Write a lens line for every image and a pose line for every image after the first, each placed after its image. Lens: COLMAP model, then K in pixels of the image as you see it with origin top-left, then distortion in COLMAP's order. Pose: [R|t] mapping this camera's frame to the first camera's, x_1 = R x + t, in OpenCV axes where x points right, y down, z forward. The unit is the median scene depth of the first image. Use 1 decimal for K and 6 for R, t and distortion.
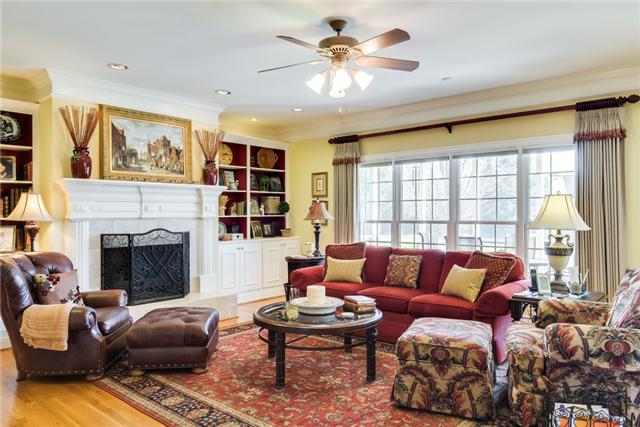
lens RADIAL K [[451.5, 0, 319.6], [0, 451.5, 212.0], [0, 0, 1]] dist [-0.004334, -0.002083]
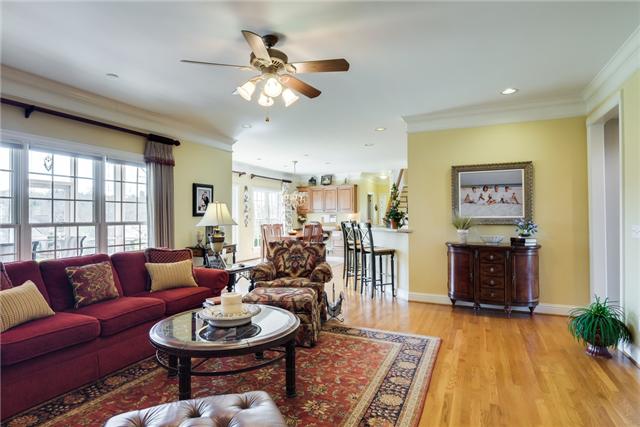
lens RADIAL K [[347.1, 0, 318.5], [0, 347.1, 213.4], [0, 0, 1]] dist [-0.000029, 0.001046]
pose [[-0.283737, 0.008441, 0.958865, -0.554624], [0.001788, 0.999964, -0.008273, 0.006914], [-0.958901, -0.000633, -0.283741, 0.789764]]
